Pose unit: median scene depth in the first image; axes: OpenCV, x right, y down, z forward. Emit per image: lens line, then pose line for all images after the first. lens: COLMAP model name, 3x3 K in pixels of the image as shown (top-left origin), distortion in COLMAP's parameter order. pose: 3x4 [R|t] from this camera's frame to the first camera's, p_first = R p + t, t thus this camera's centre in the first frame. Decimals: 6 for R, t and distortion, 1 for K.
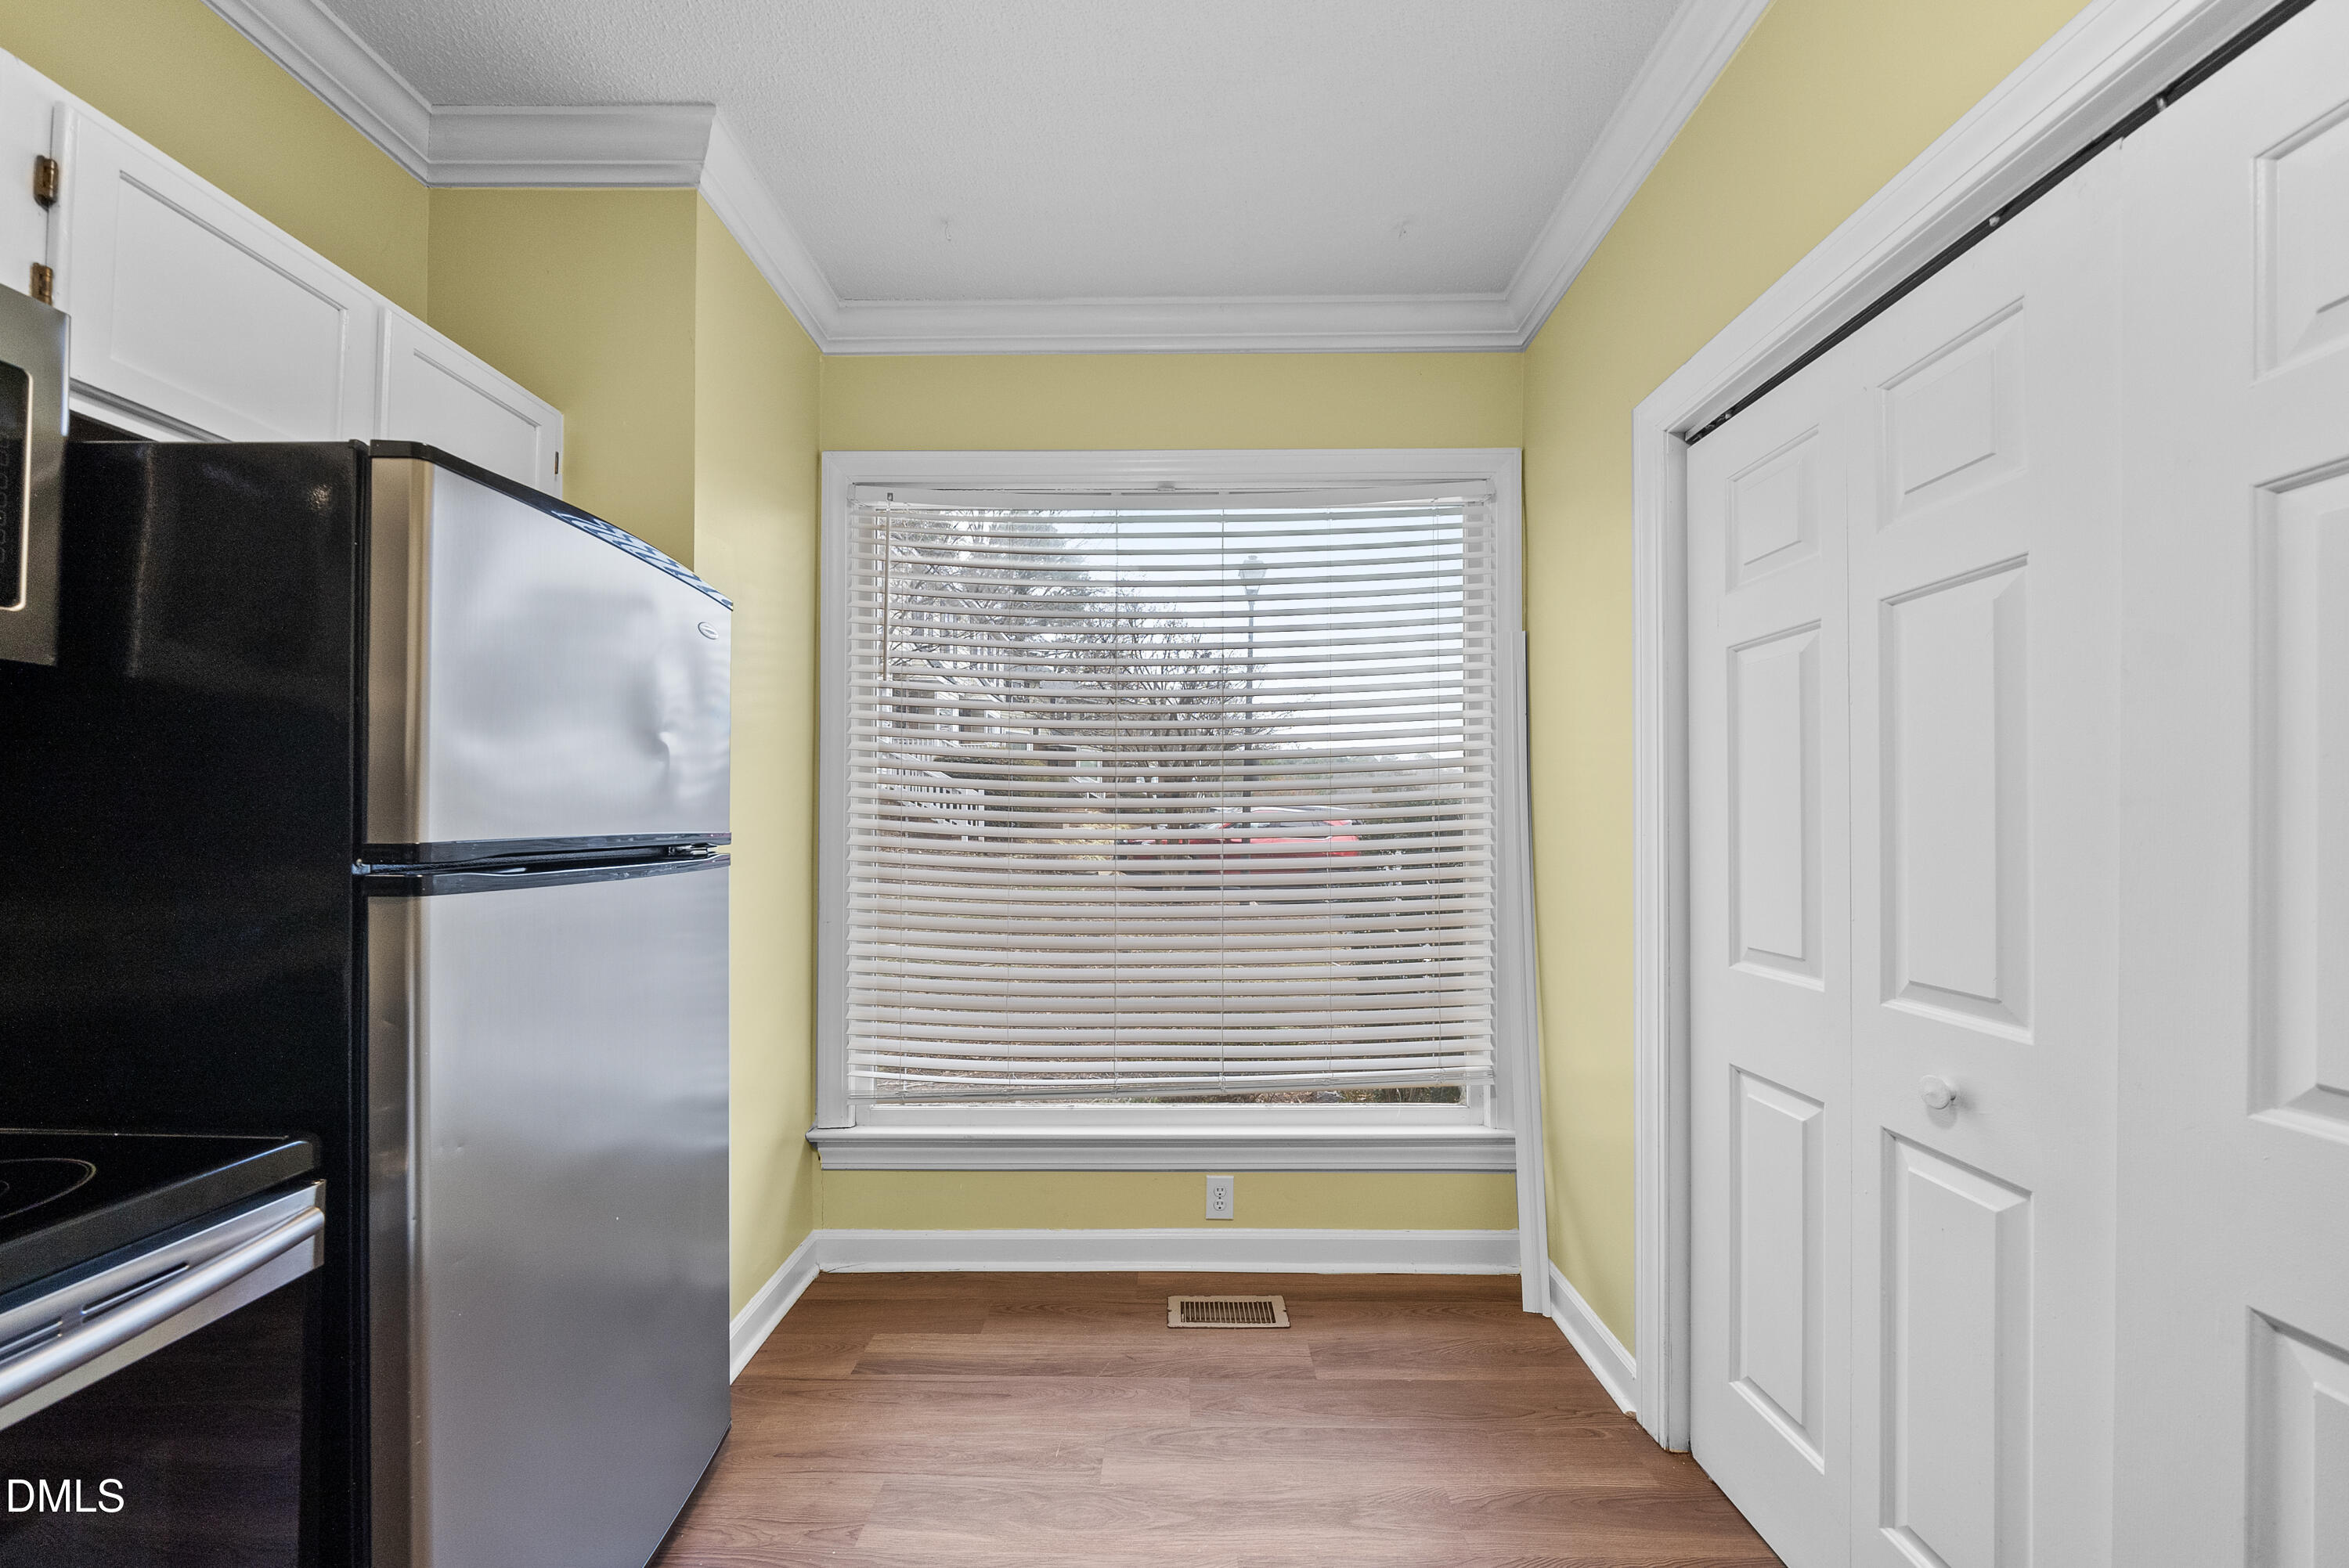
lens RADIAL K [[814.9, 0, 1170.5], [0, 814.9, 817.1], [0, 0, 1]] dist [-0.005930, 0.000213]
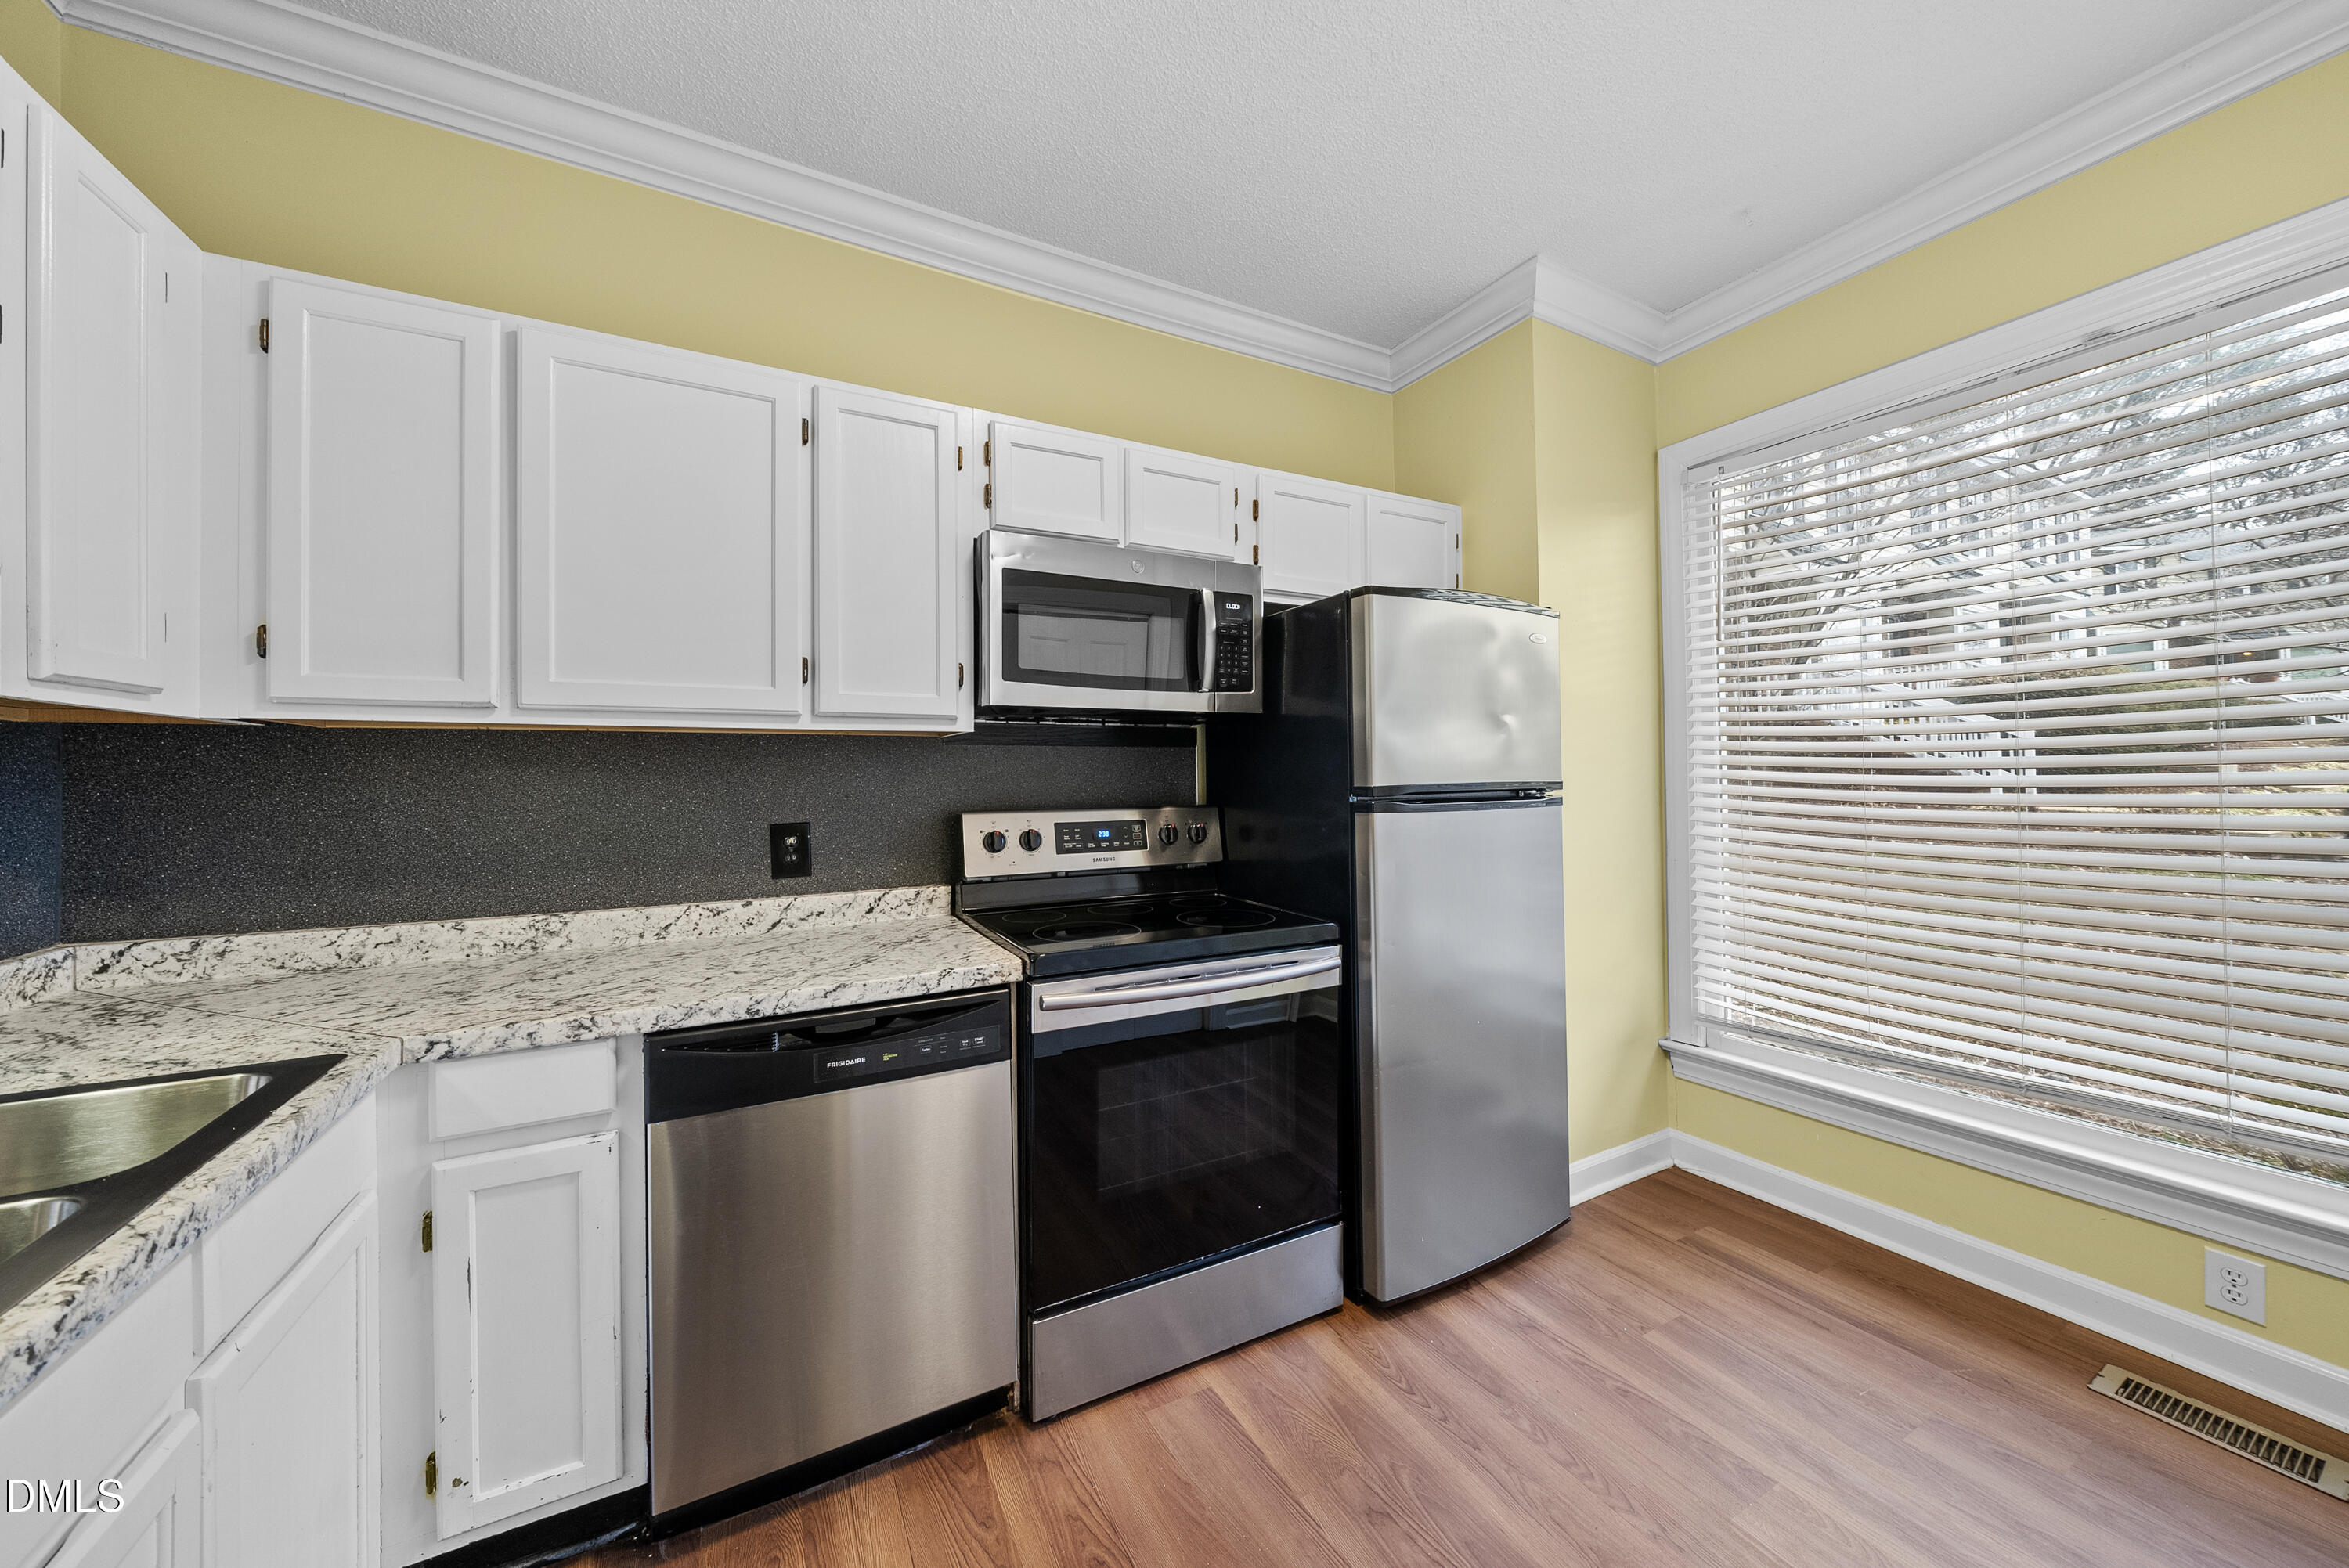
lens RADIAL K [[810.9, 0, 1165.2], [0, 810.9, 769.2], [0, 0, 1]] dist [-0.006883, 0.000054]
pose [[0.469787, -0.017952, -0.882597, 0.351282], [0.019332, 0.999763, -0.010045, 0.000312], [0.882568, -0.012343, 0.470023, -0.226934]]
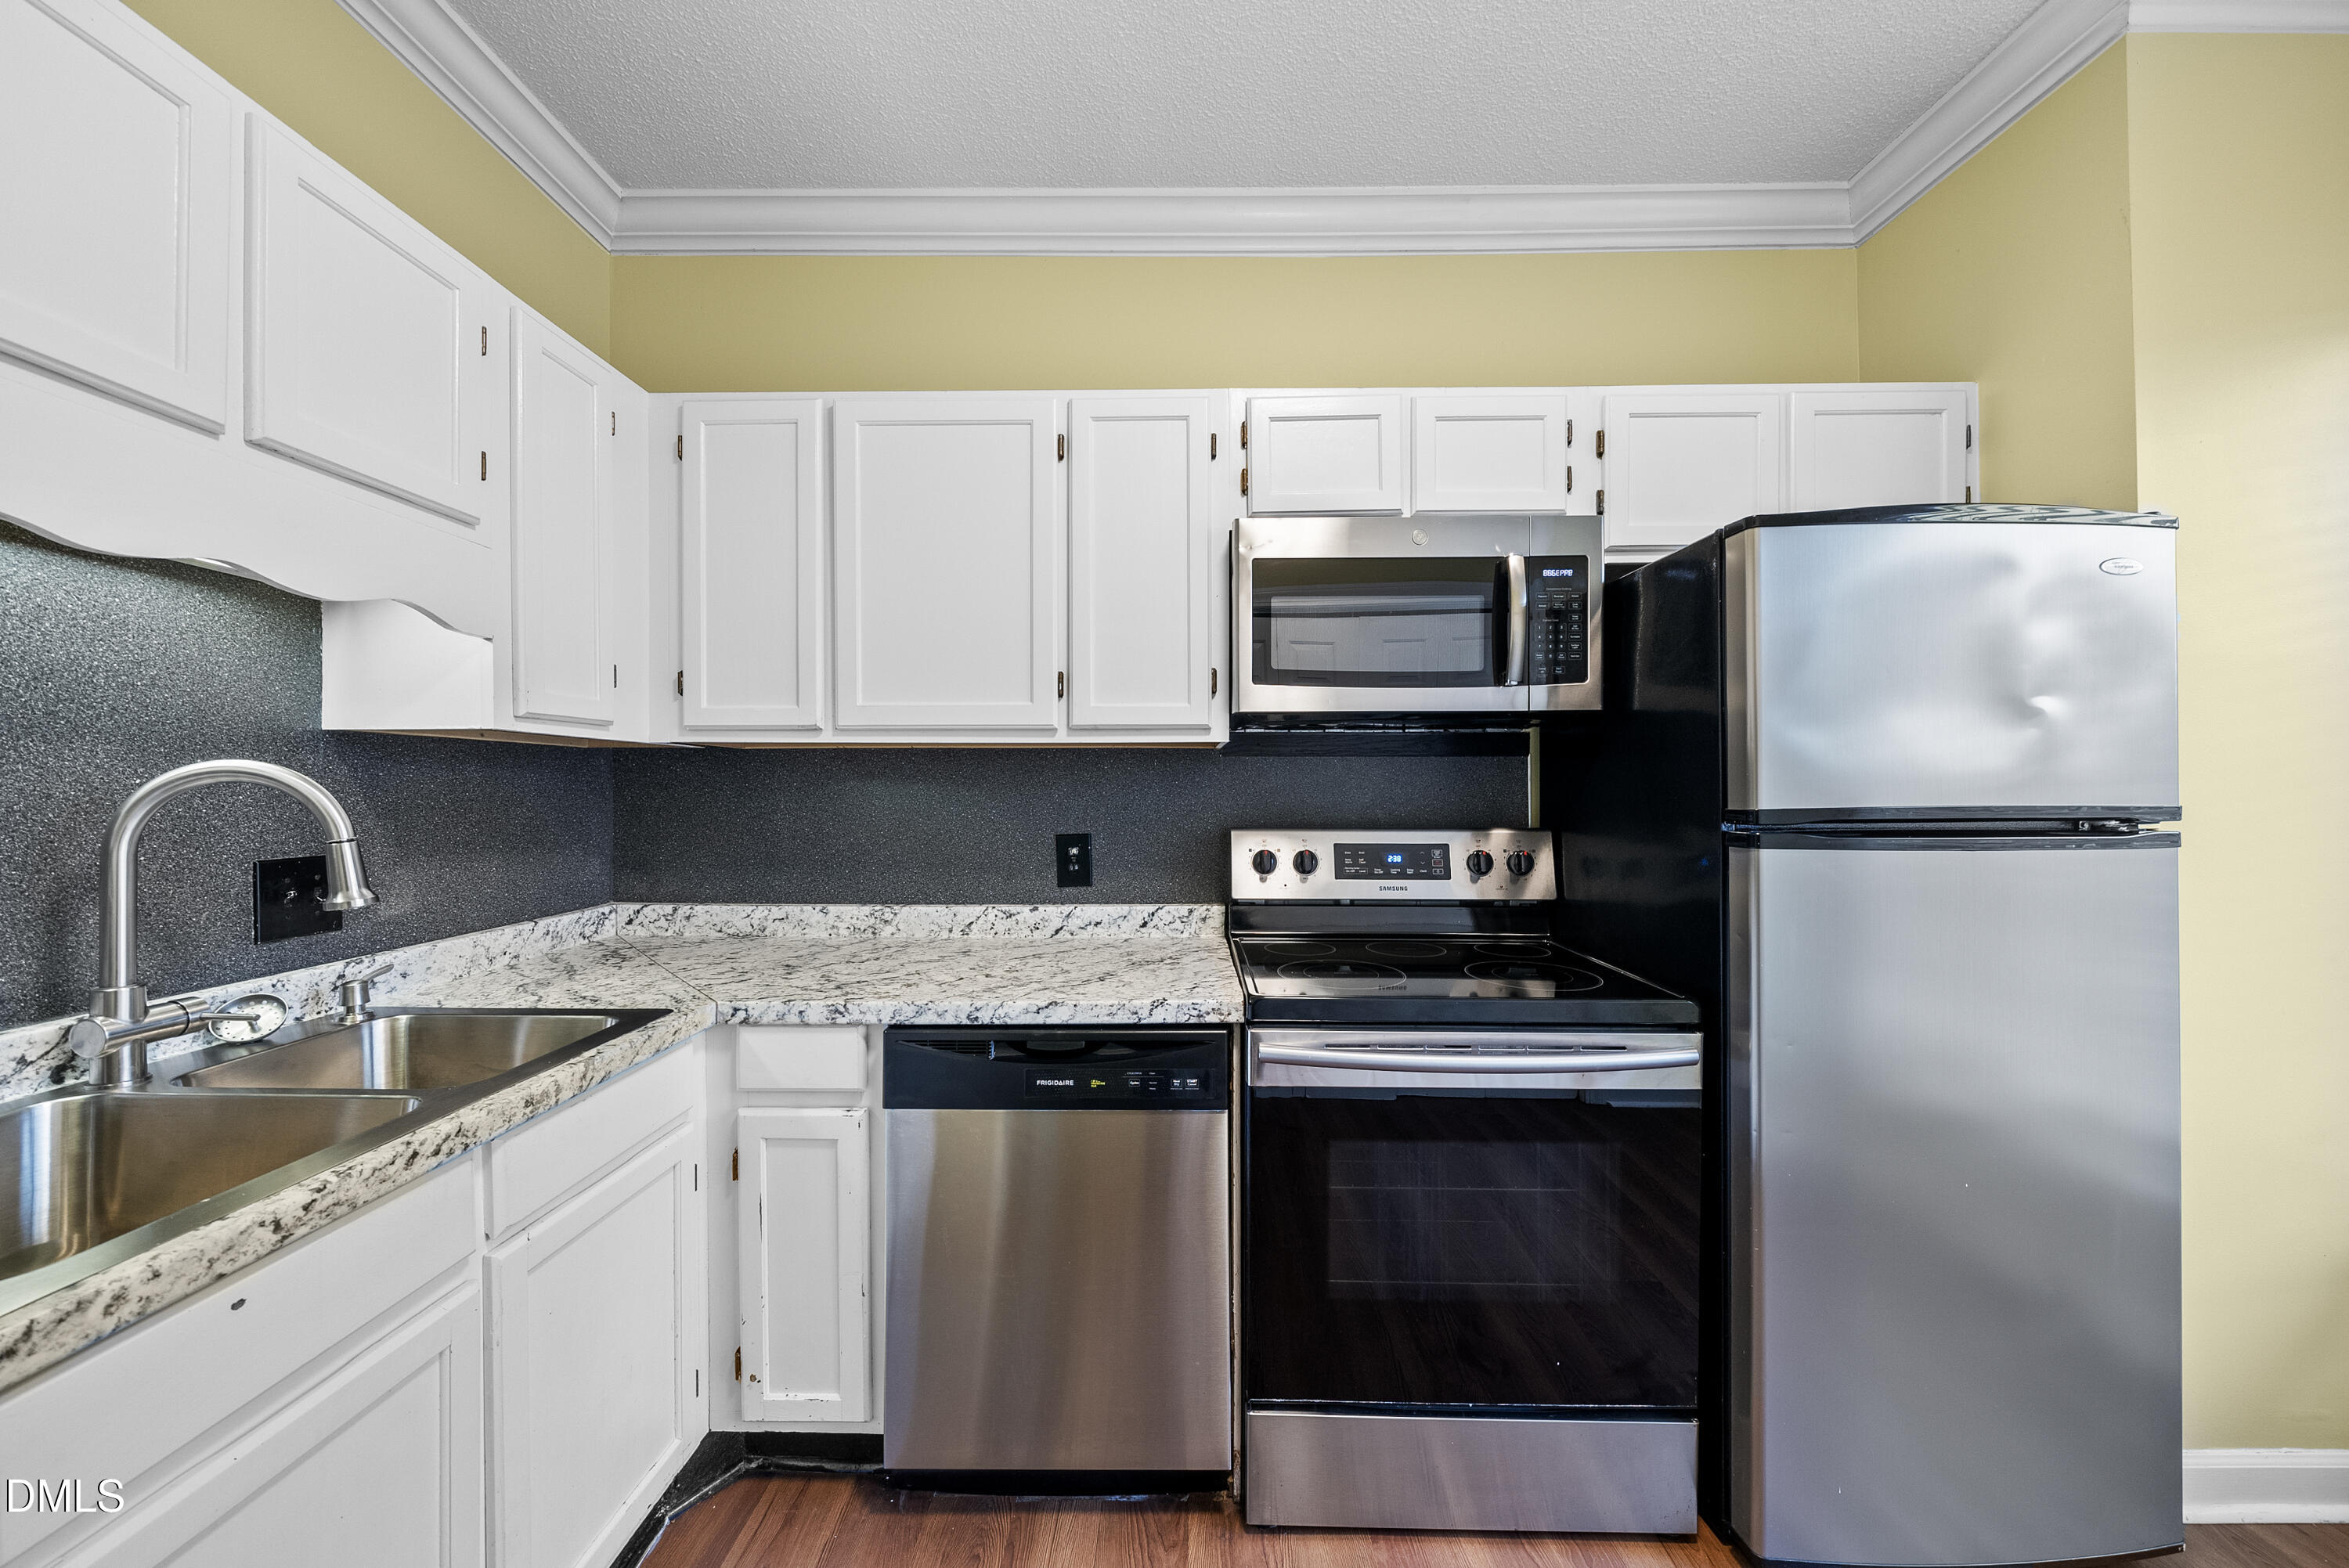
lens RADIAL K [[808.2, 0, 1163.0], [0, 808.2, 790.2], [0, 0, 1]] dist [-0.007613, -0.000089]
pose [[-0.012917, -0.006410, -0.999896, 0.261022], [0.009189, 0.999936, -0.006529, -0.000407], [0.999874, -0.009273, -0.012857, 0.013814]]
